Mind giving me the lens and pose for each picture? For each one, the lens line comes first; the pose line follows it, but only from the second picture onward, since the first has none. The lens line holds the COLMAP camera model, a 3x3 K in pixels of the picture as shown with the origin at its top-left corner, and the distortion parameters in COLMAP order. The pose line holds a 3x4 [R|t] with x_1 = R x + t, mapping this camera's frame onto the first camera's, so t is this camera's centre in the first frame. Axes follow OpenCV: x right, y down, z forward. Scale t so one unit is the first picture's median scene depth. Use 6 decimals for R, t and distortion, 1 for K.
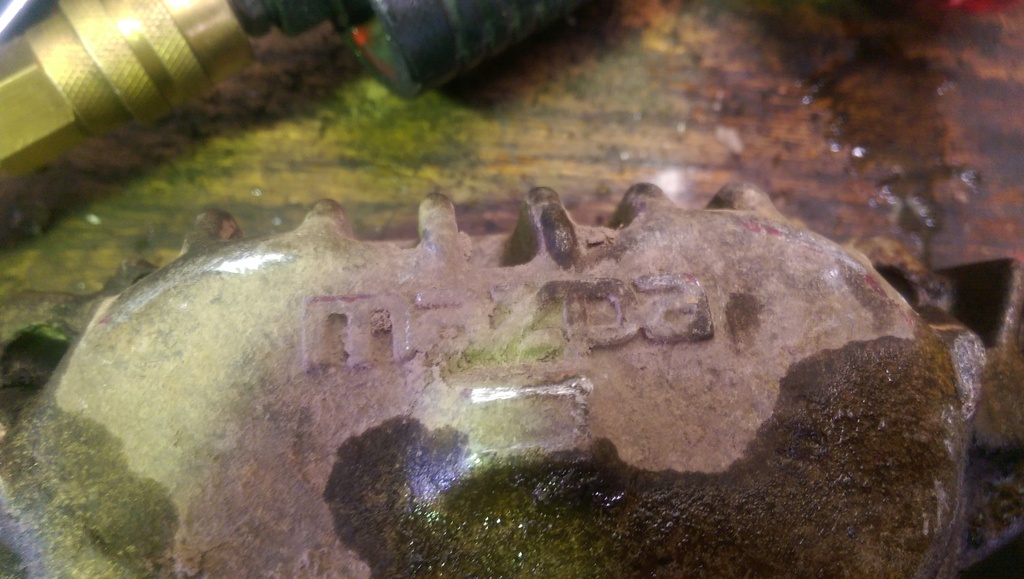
lens RADIAL K [[728.2, 0, 512.0], [0, 728.2, 289.5], [0, 0, 1]] dist [0.094309, -0.138551]
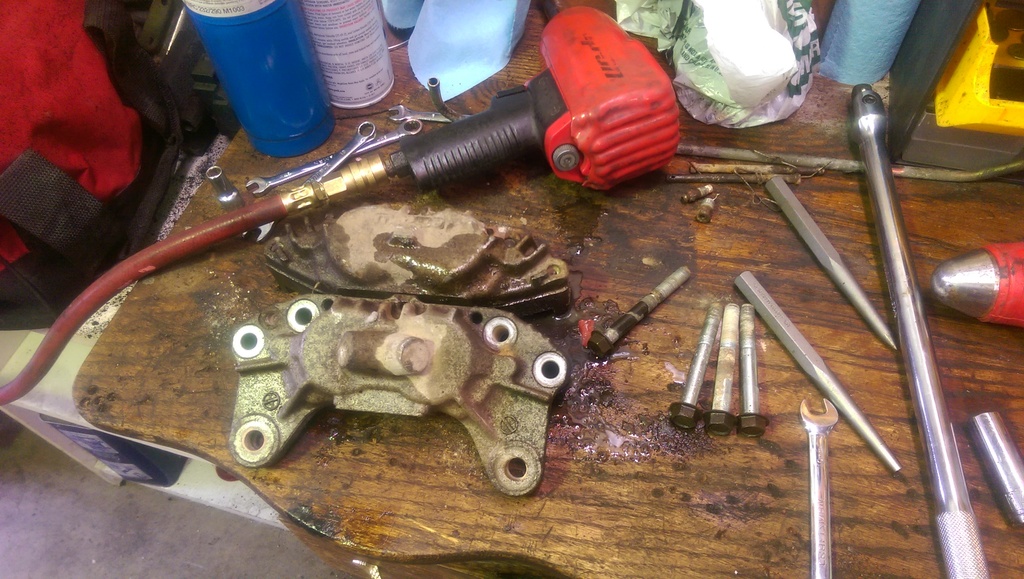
lens RADIAL K [[728.2, 0, 512.0], [0, 728.2, 289.5], [0, 0, 1]] dist [0.094309, -0.138551]
pose [[0.955324, 0.114212, -0.272602, 1.146110], [-0.177437, 0.959243, -0.219928, 0.799628], [0.236373, 0.258473, 0.936653, -1.943269]]
